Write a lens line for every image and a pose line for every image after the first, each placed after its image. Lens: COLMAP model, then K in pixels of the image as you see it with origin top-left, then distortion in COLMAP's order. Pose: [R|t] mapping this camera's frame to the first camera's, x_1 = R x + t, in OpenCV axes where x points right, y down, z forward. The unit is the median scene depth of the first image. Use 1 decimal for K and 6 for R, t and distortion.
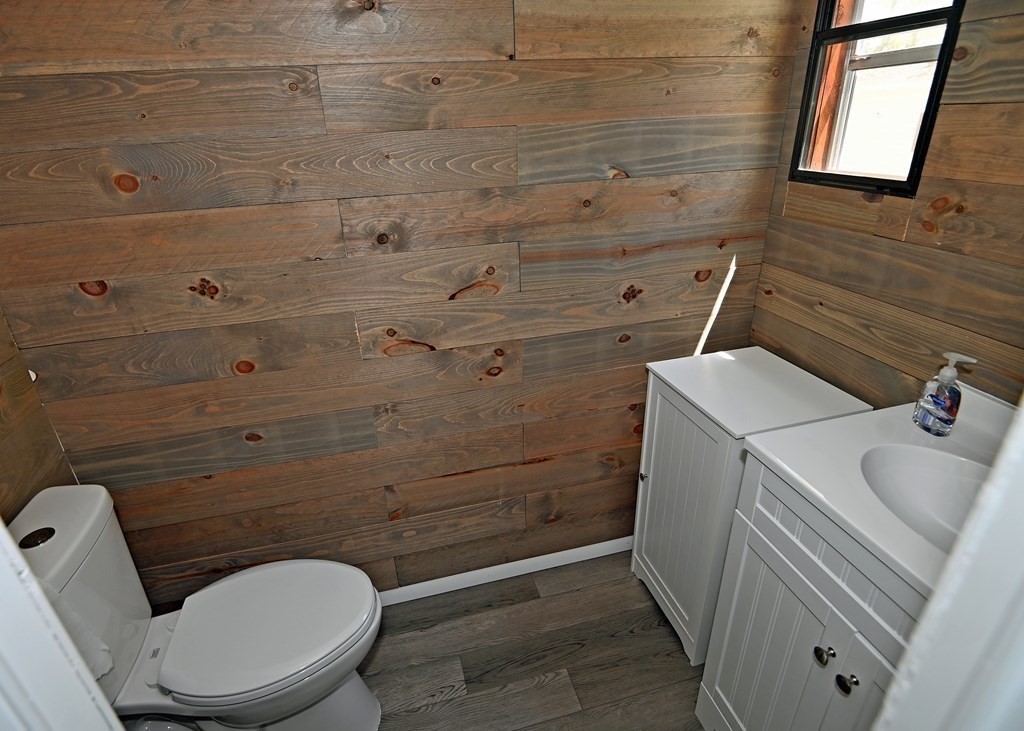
lens RADIAL K [[521.3, 0, 512.0], [0, 521.3, 365.5], [0, 0, 1]] dist [-0.000758, -0.009265]
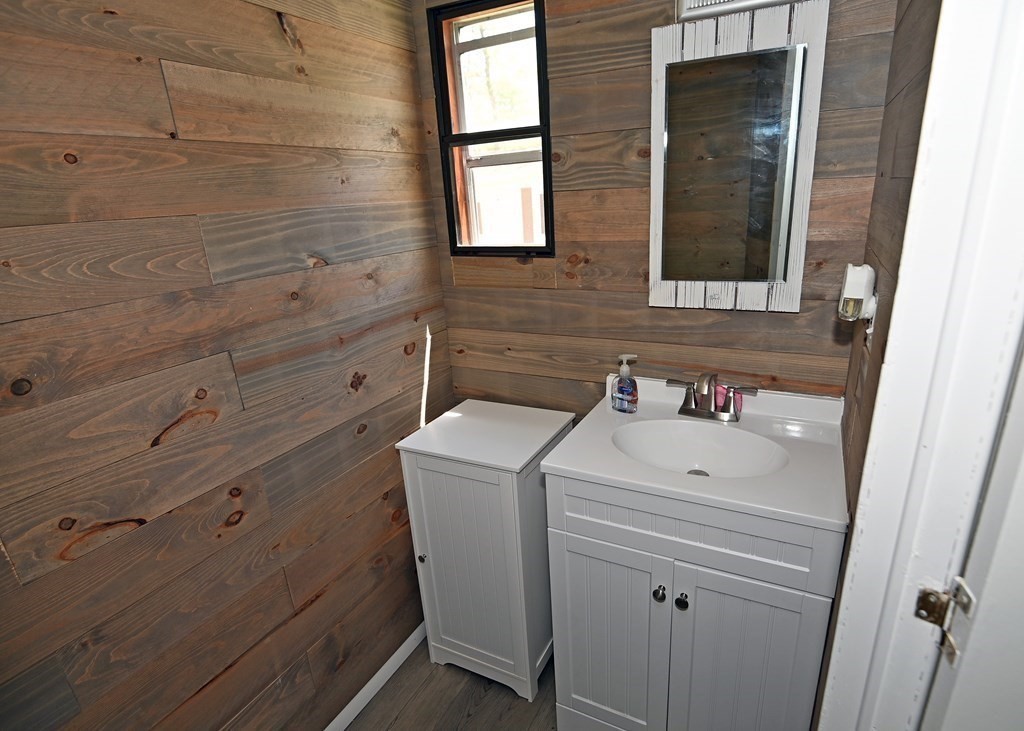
lens RADIAL K [[529.2, 0, 543.5], [0, 529.2, 384.5], [0, 0, 1]] dist [0.000654, -0.010343]
pose [[0.651200, -0.249175, 0.716834, -0.273733], [0.343277, 0.939121, 0.014597, -0.032538], [-0.676831, 0.236567, 0.697091, 0.106856]]
